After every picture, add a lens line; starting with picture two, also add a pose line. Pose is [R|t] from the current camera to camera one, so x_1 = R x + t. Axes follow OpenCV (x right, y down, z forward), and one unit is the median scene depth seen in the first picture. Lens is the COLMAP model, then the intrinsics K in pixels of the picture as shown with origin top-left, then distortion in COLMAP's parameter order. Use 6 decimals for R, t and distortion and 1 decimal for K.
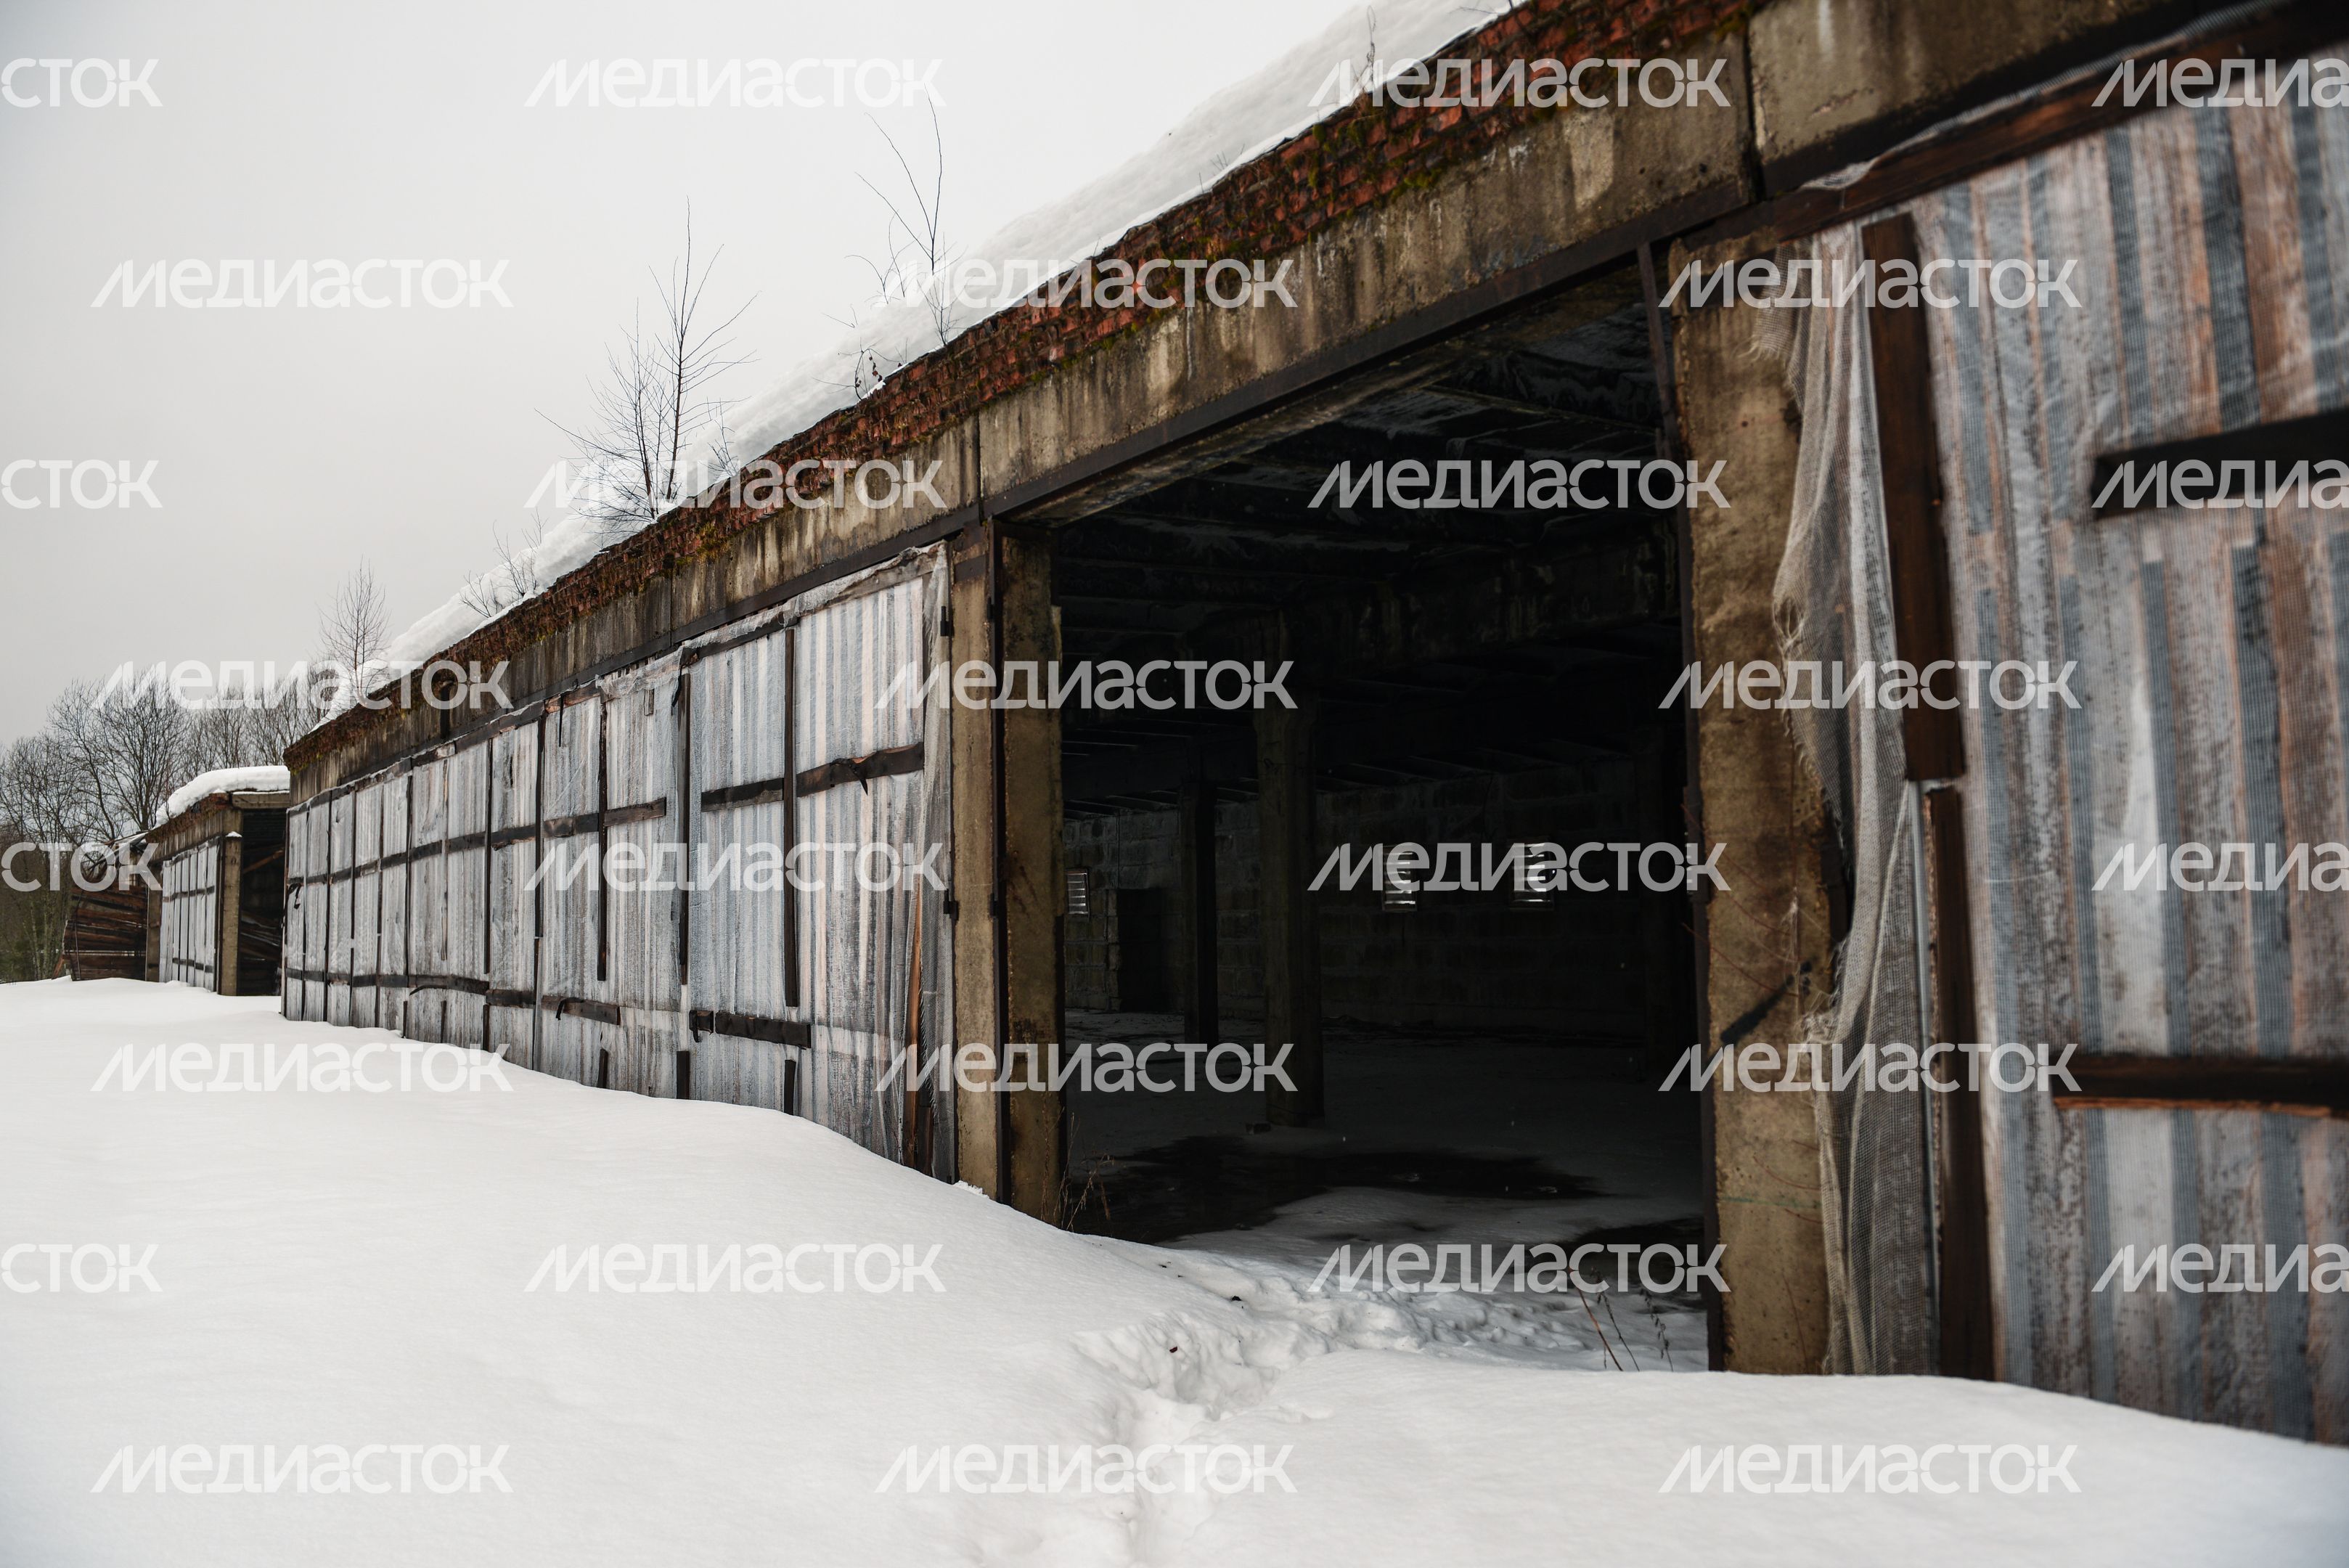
lens RADIAL K [[1586.0, 0, 1170.8], [0, 1586.0, 788.6], [0, 0, 1]] dist [-0.040611, -0.009186]
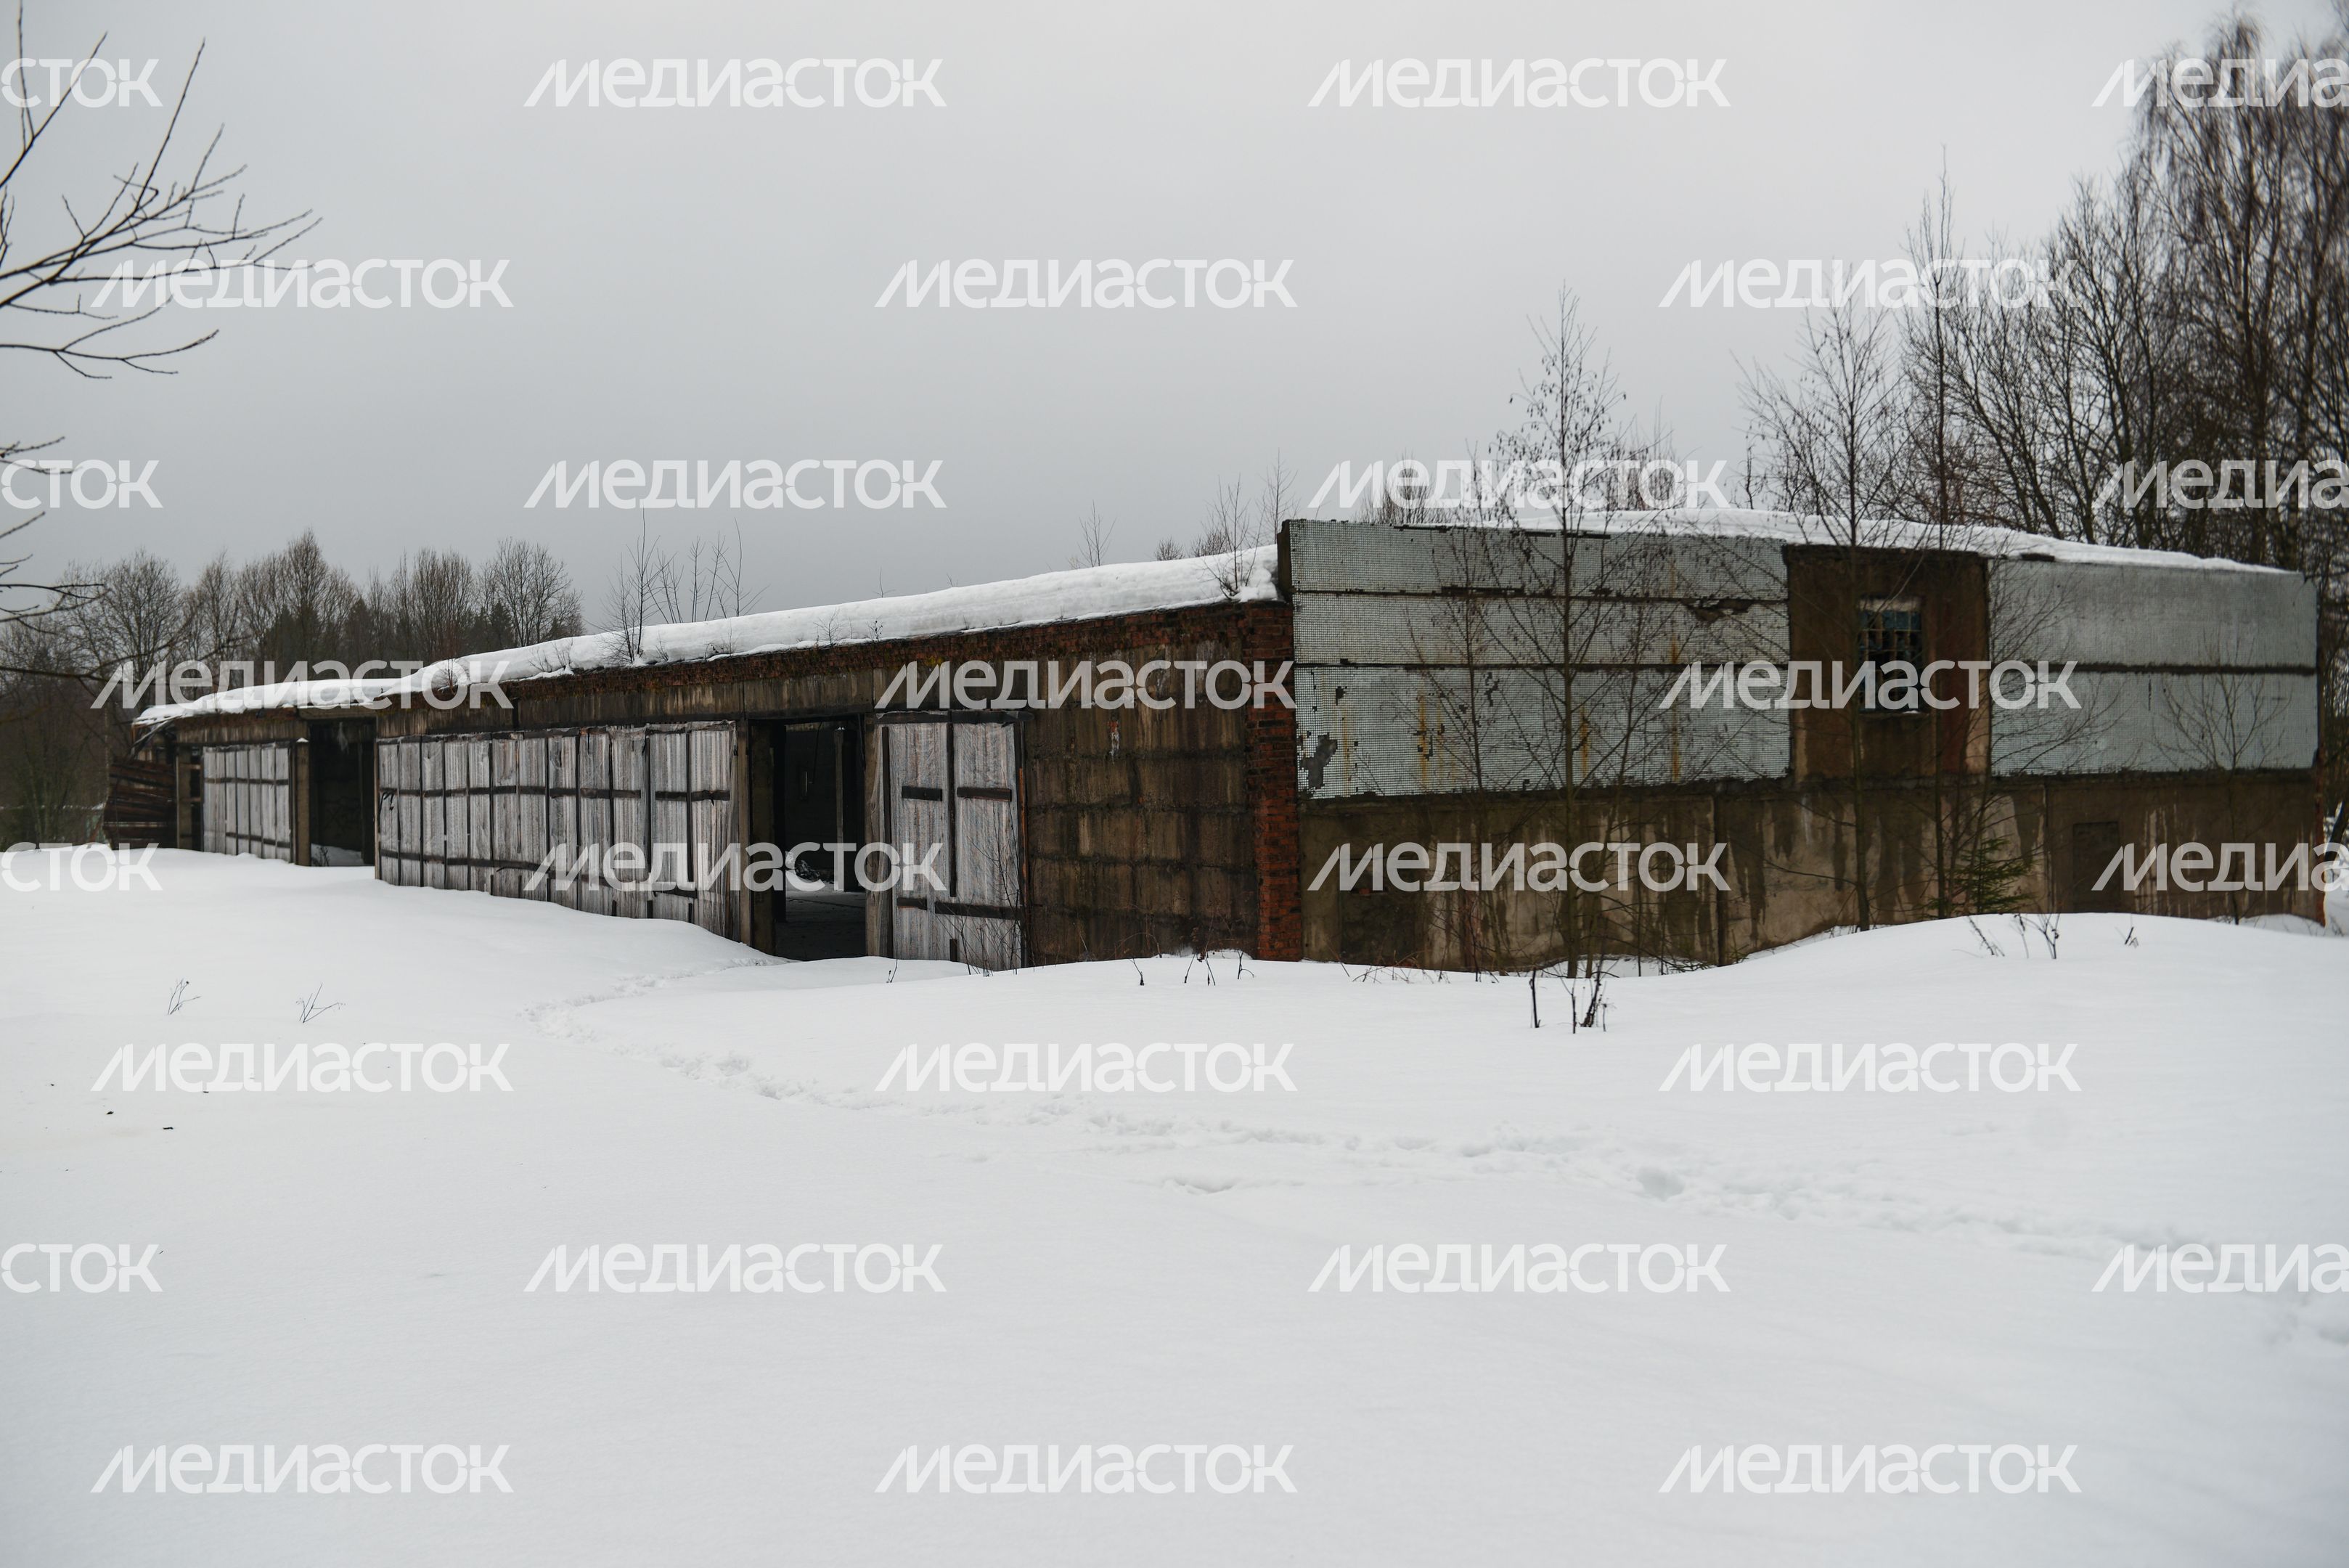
lens RADIAL K [[2282.1, 0, 1176.1], [0, 2282.1, 779.5], [0, 0, 1]] dist [-0.023098, 0.000000]
pose [[0.997119, 0.011132, -0.075028, 0.485622], [-0.004089, 0.995623, 0.093374, -0.222326], [0.075739, -0.092798, 0.992800, -1.534825]]
